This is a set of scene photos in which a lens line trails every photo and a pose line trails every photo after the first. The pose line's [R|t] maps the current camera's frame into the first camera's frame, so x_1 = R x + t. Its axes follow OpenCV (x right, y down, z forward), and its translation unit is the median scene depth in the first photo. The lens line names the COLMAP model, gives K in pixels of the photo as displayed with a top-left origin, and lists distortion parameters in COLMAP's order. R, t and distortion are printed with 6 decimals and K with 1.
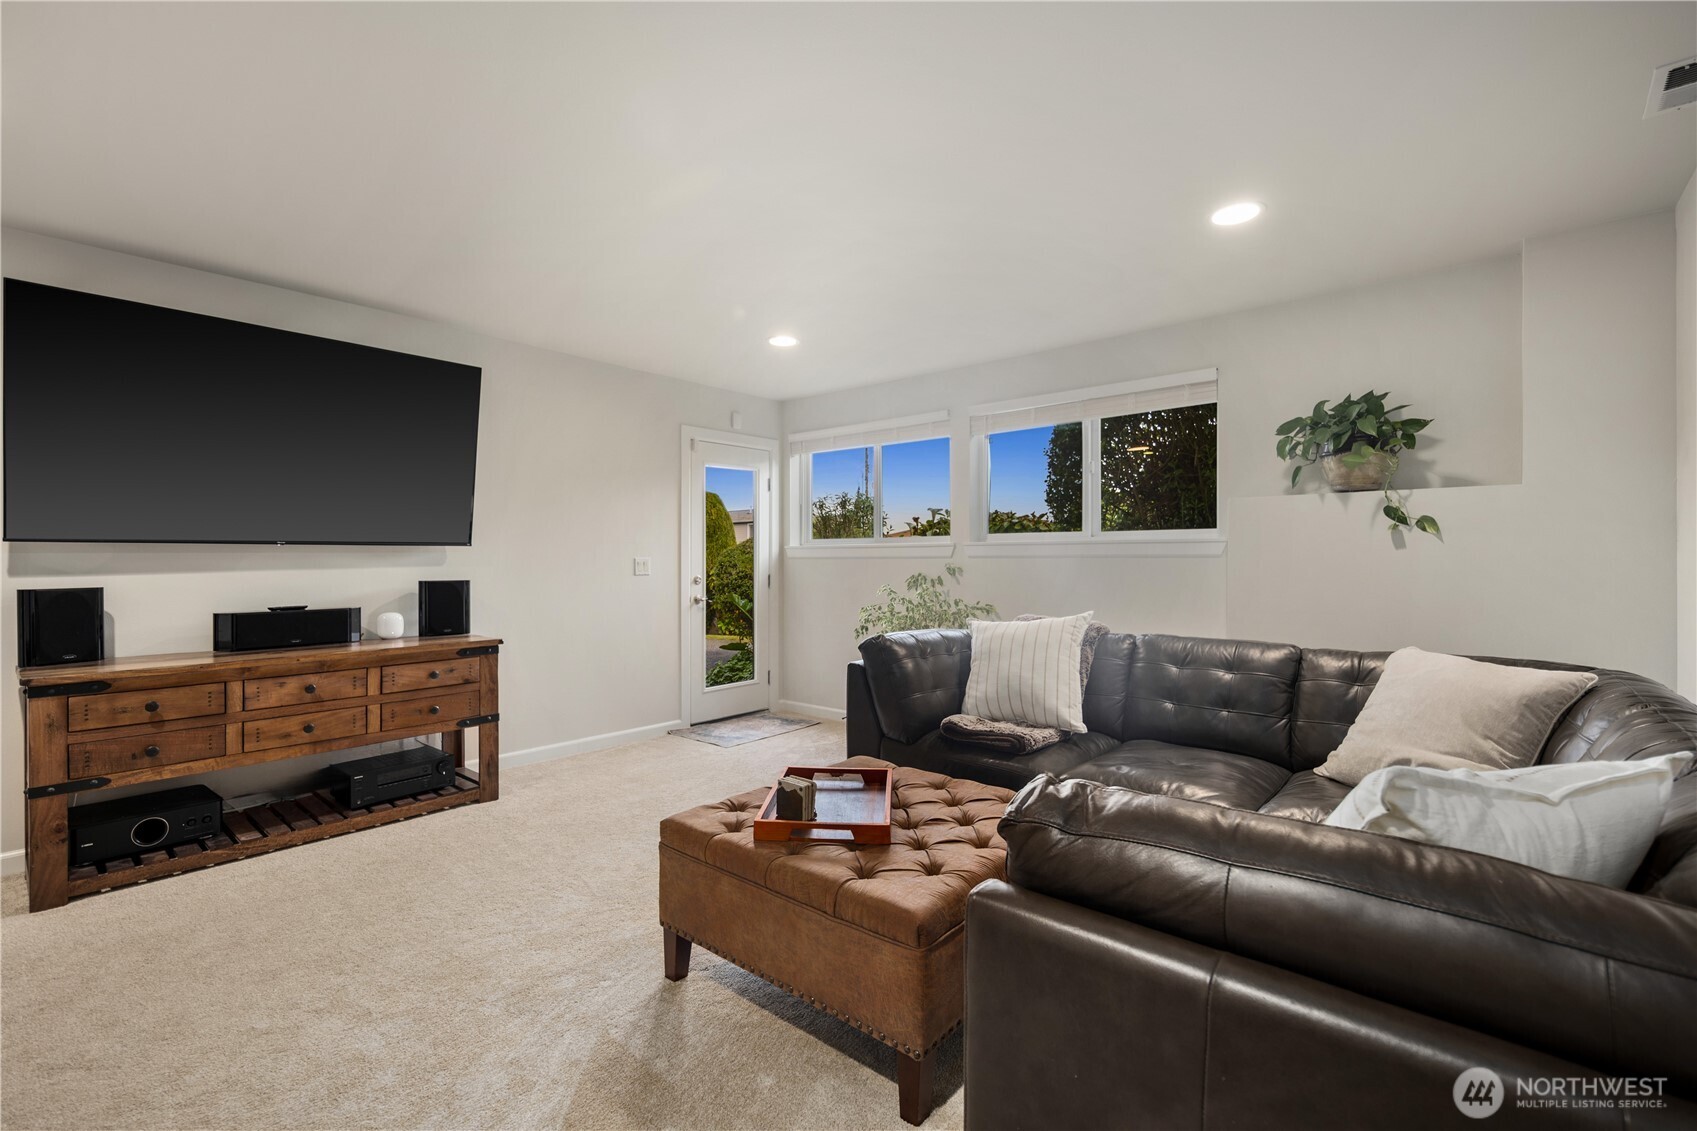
lens RADIAL K [[741.7, 0, 845.9], [0, 741.7, 557.2], [0, 0, 1]] dist [0.002740, -0.001191]
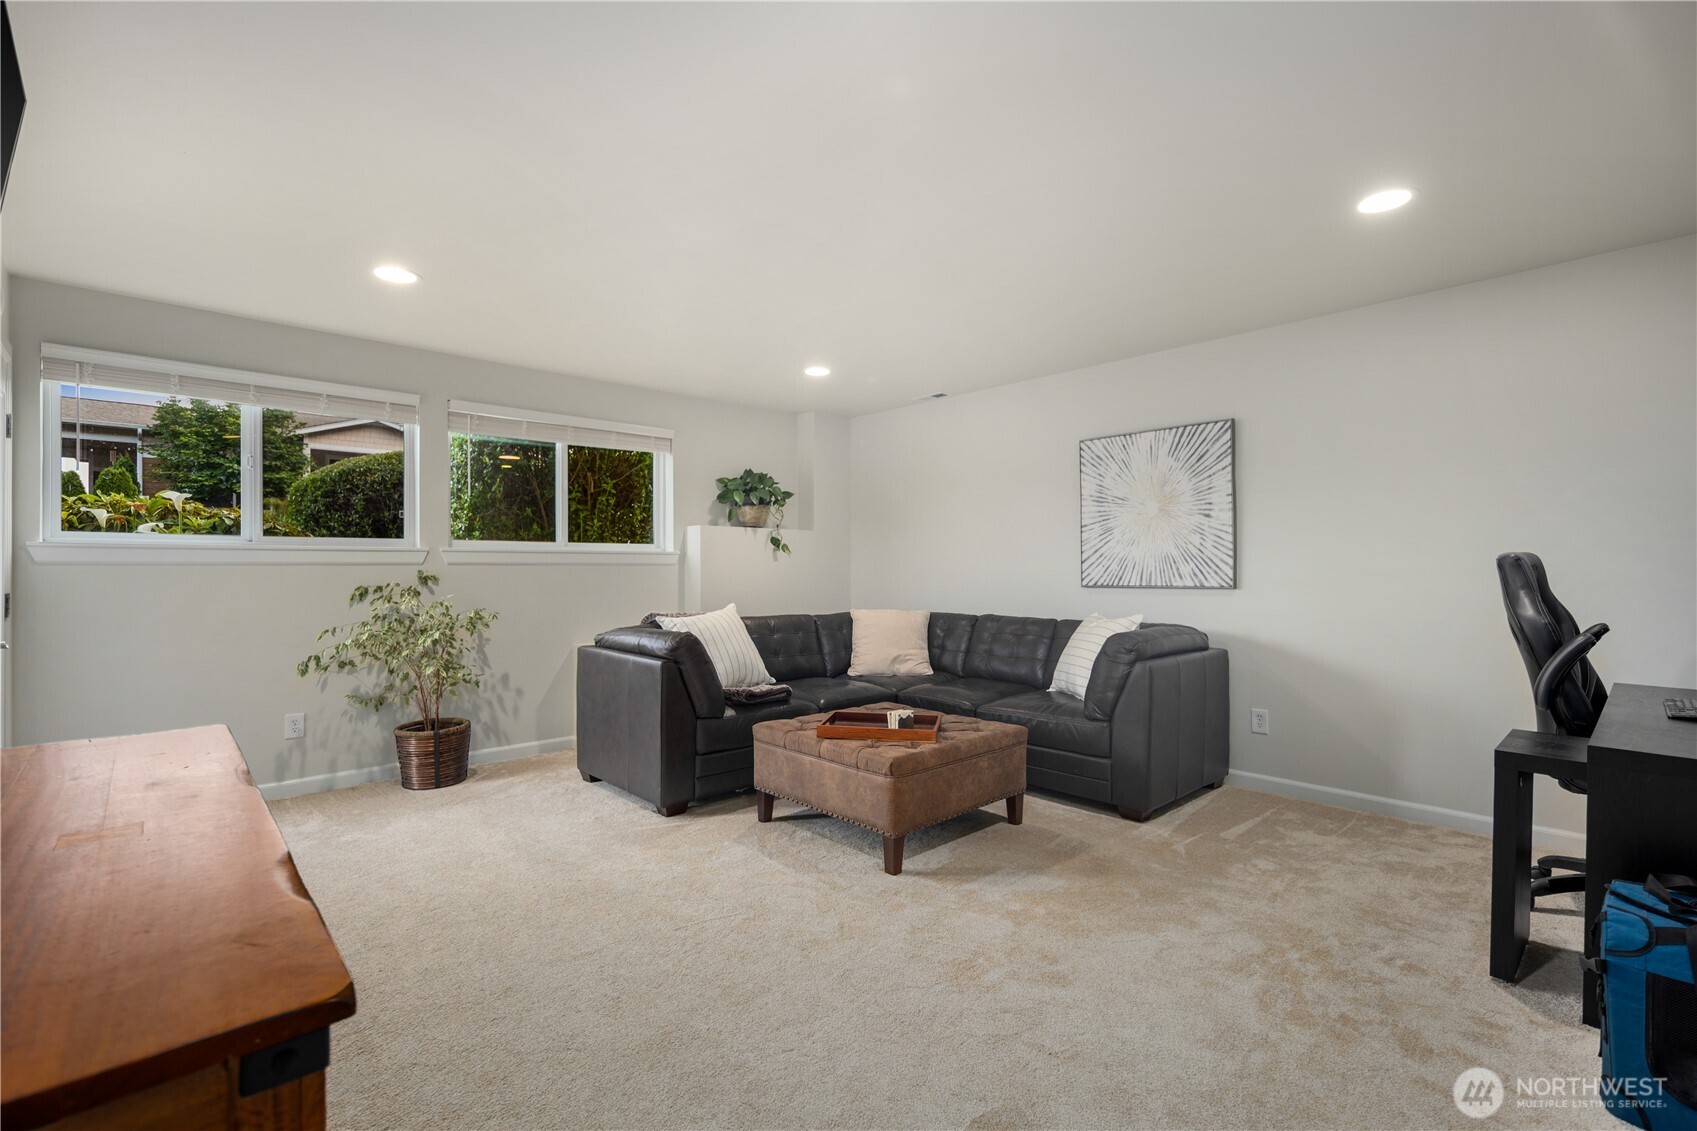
lens RADIAL K [[741.7, 0, 845.9], [0, 741.7, 557.2], [0, 0, 1]] dist [0.002740, -0.001191]
pose [[0.112723, 0.016961, 0.993482, -0.768852], [-0.001321, 0.999856, -0.016920, 0.007068], [-0.993626, 0.000595, 0.112729, 0.456252]]
